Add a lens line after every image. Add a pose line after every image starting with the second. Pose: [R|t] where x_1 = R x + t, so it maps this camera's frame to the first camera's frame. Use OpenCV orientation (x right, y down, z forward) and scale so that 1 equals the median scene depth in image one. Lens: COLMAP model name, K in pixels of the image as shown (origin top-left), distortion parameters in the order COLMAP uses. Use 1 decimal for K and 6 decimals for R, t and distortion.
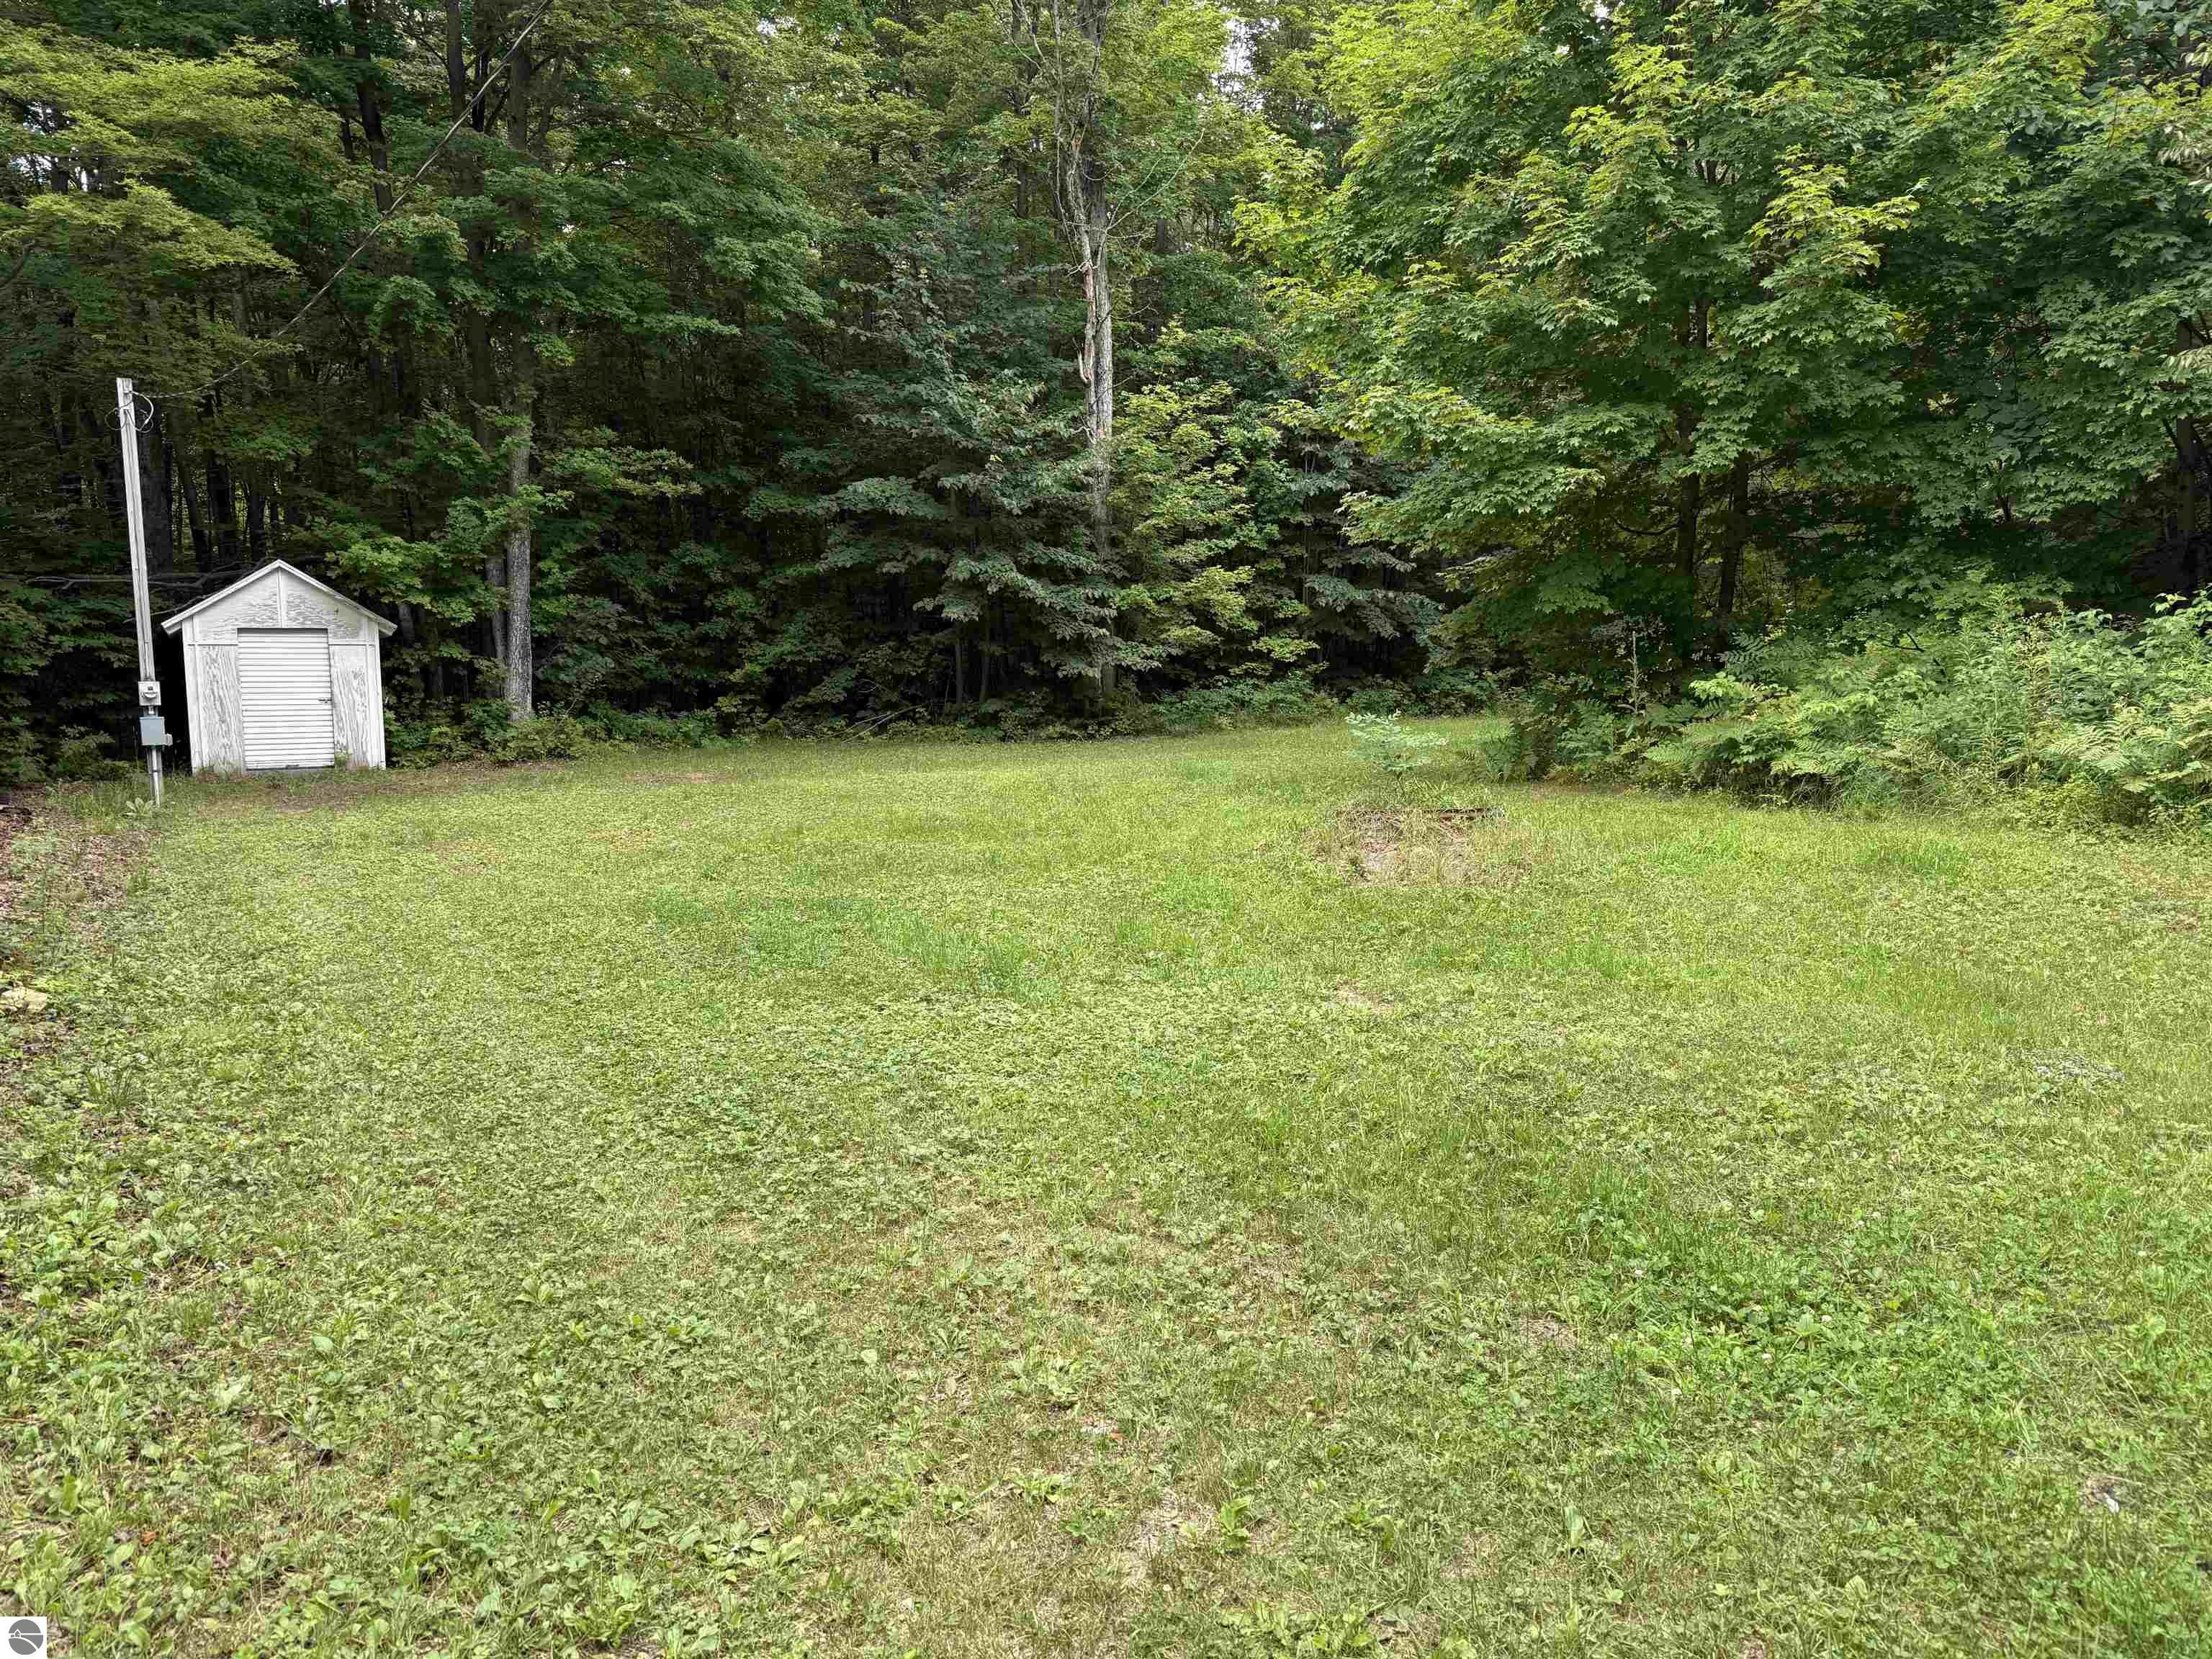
lens RADIAL K [[1512.8, 0, 1098.2], [0, 1512.8, 835.4], [0, 0, 1]] dist [0.036508, -0.043944]
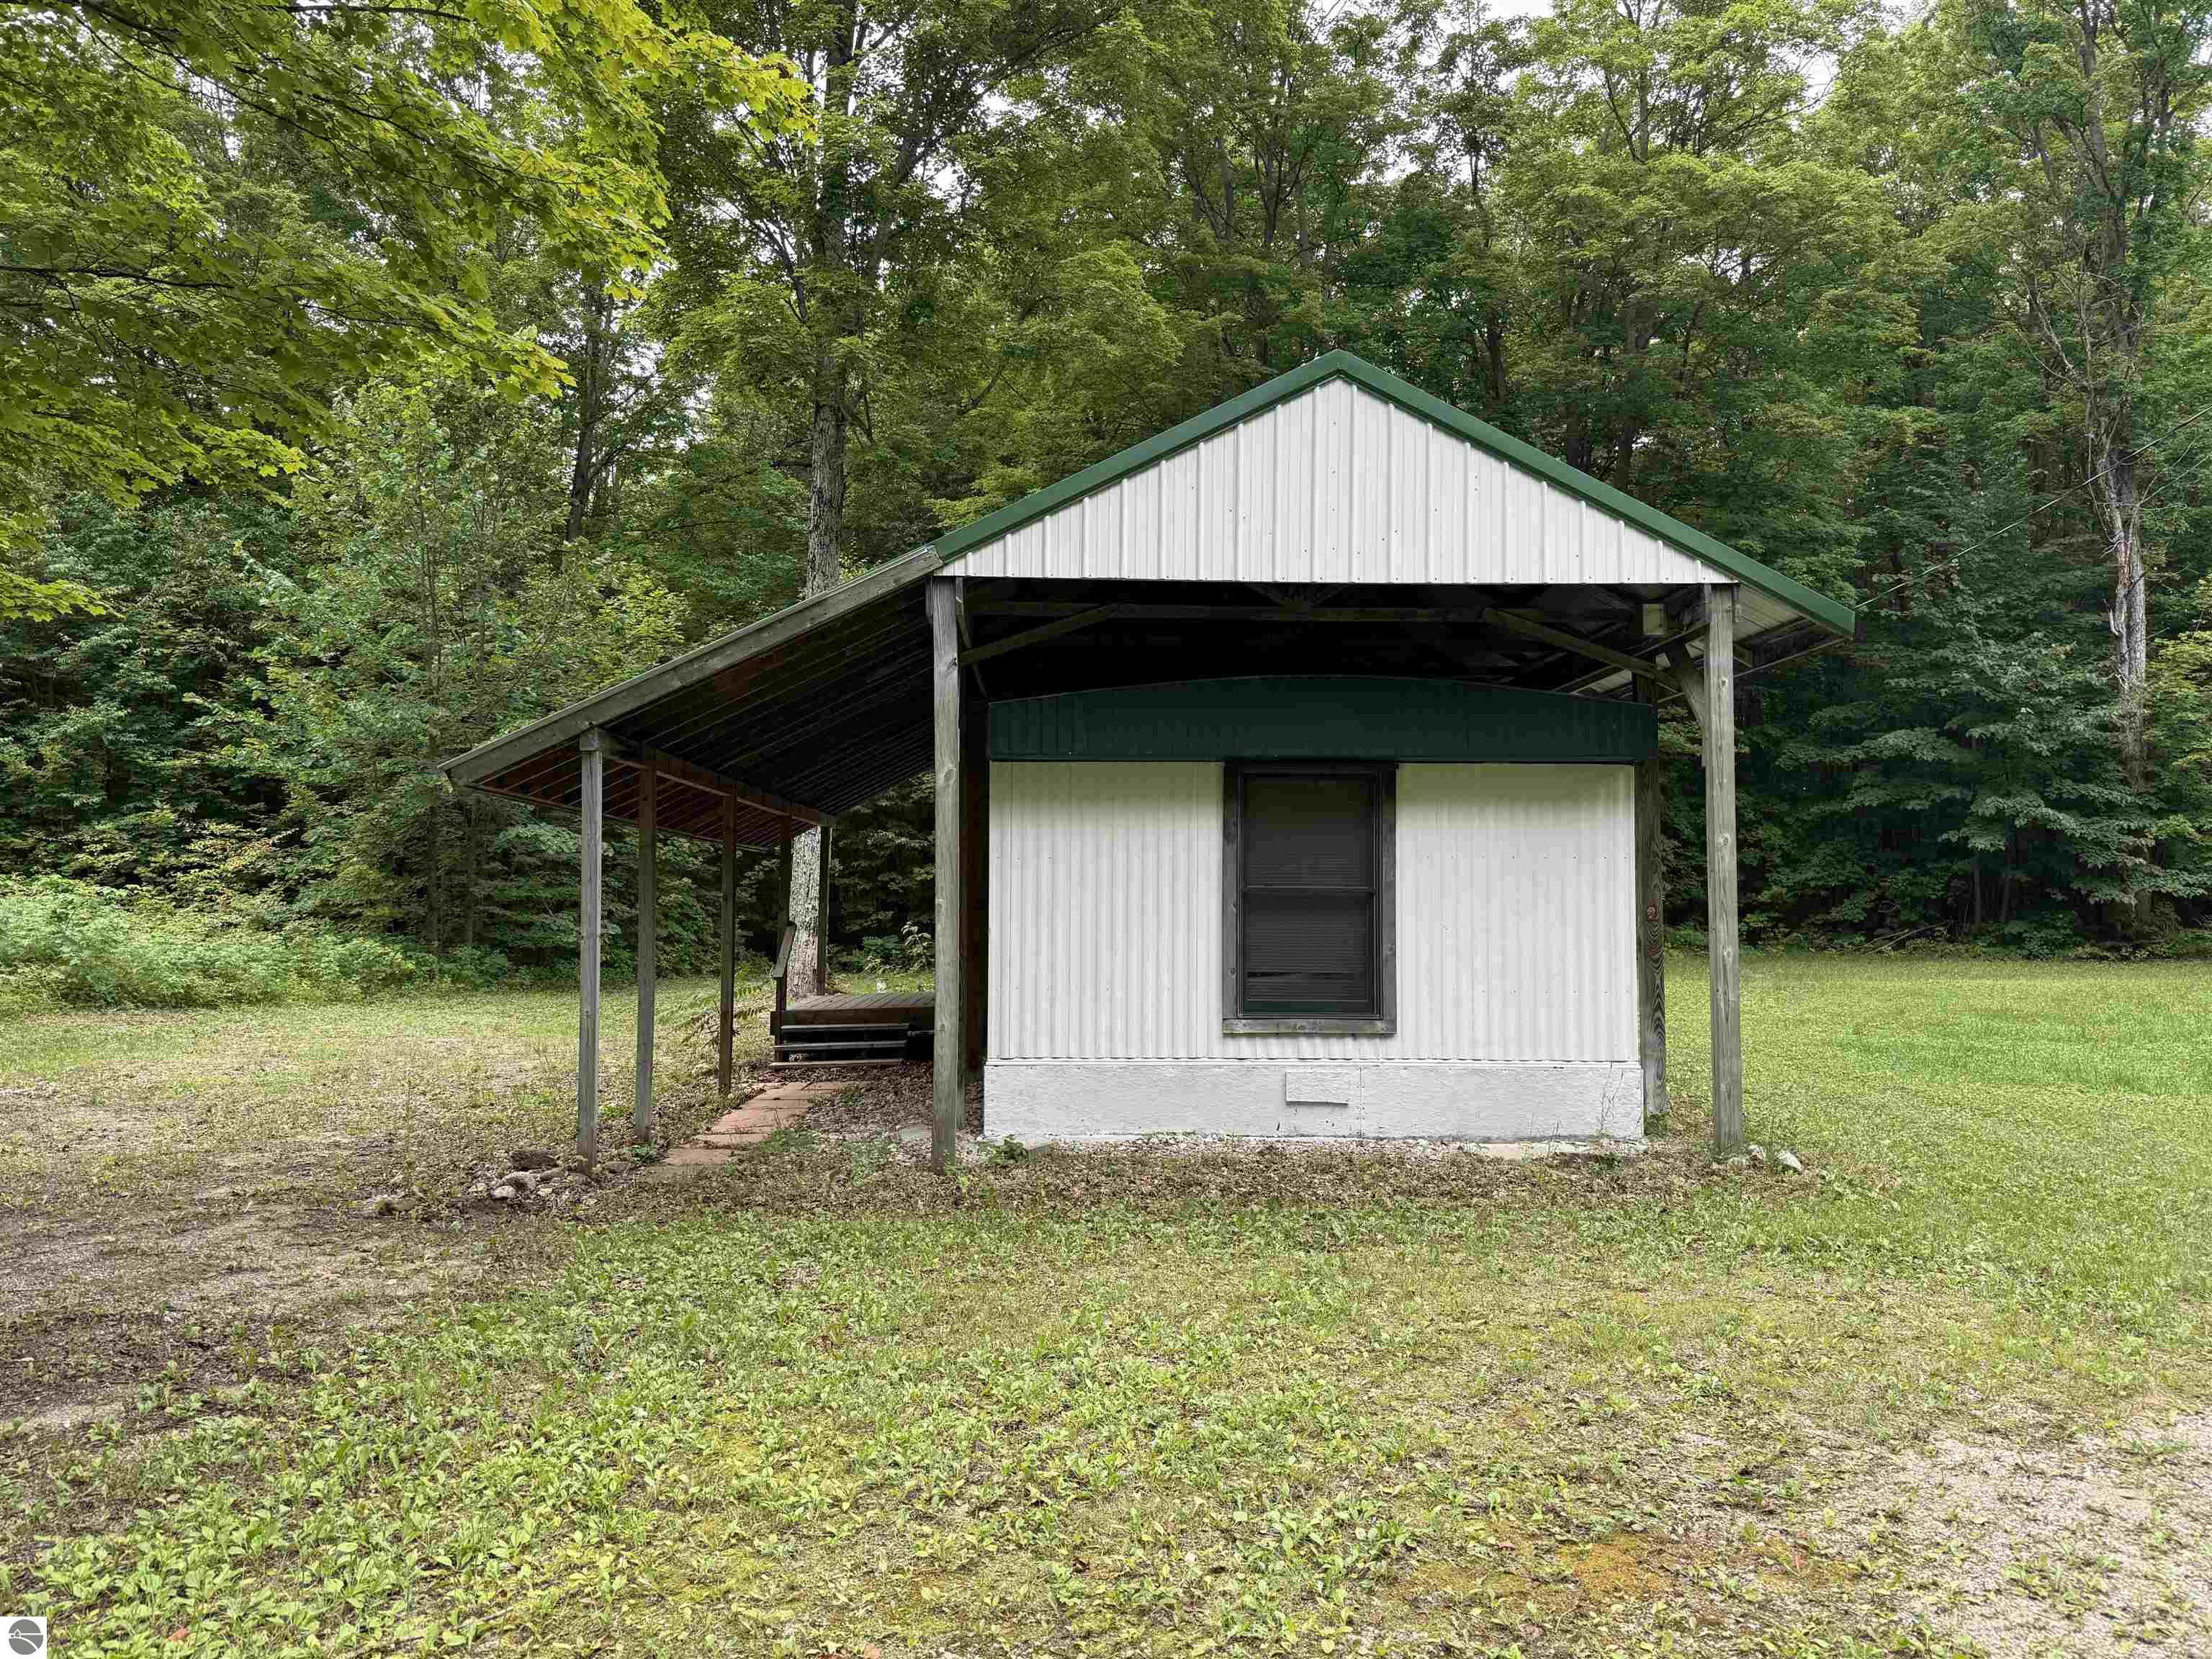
lens RADIAL K [[1512.8, 0, 1098.2], [0, 1512.8, 835.4], [0, 0, 1]] dist [0.036508, -0.043944]
pose [[0.839506, -0.008422, -0.543285, -0.029608], [-0.070710, 0.989683, -0.124606, 0.034648], [0.538730, 0.143023, 0.830250, -0.294819]]
